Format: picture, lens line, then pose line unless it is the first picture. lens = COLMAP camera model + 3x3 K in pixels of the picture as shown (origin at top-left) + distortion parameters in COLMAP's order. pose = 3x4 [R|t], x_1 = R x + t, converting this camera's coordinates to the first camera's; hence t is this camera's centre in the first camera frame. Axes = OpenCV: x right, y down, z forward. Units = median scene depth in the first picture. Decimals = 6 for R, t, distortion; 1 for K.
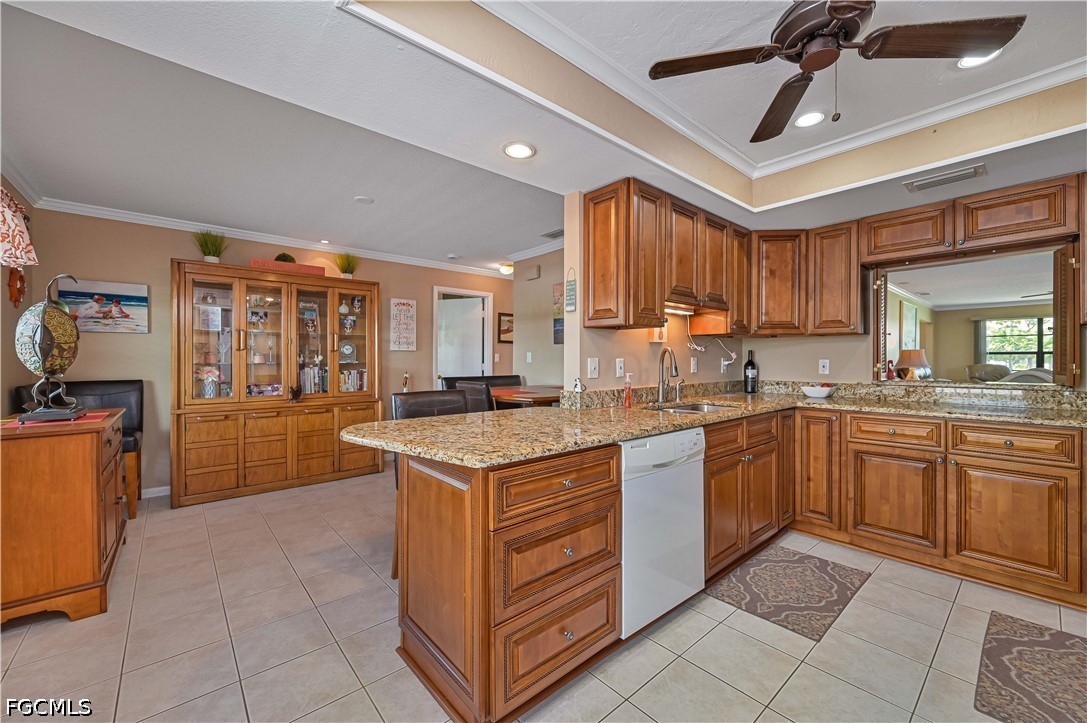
lens RADIAL K [[431.8, 0, 548.3], [0, 431.8, 354.8], [0, 0, 1]] dist [0.000571, 0.000052]
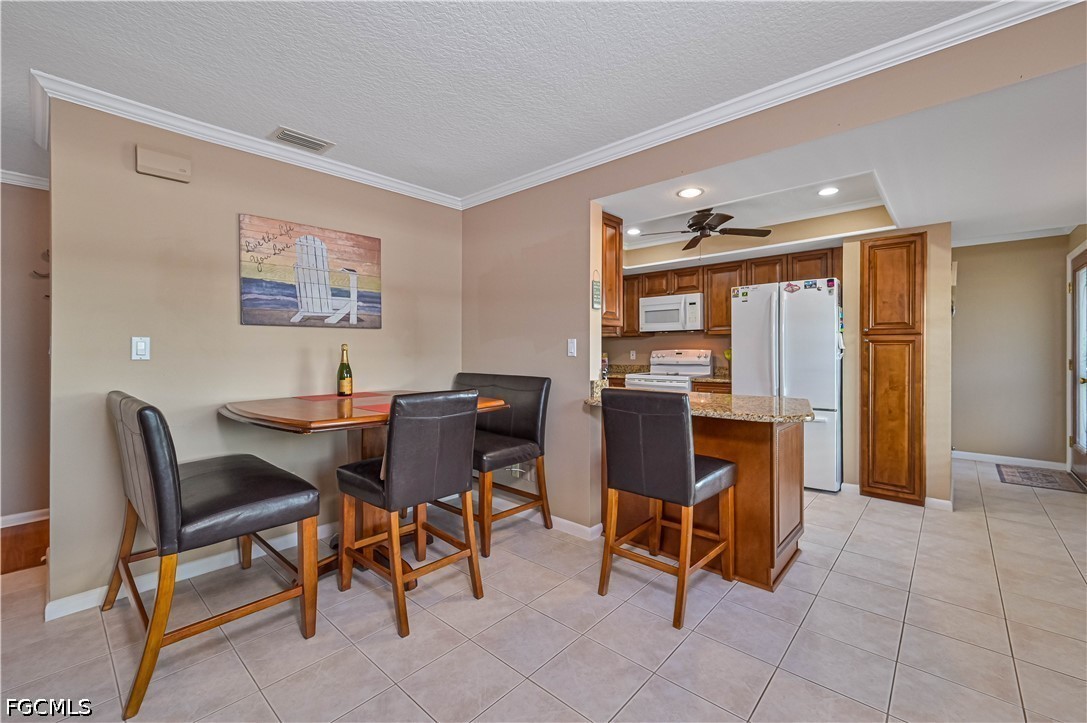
lens RADIAL K [[455.3, 0, 544.3], [0, 455.3, 353.5], [0, 0, 1]] dist [0.000646, 0.000044]
pose [[-0.107191, -0.004564, 0.994228, -1.161218], [-0.009343, 0.999950, 0.003583, 0.011746], [-0.994195, -0.008905, -0.107228, 1.326178]]
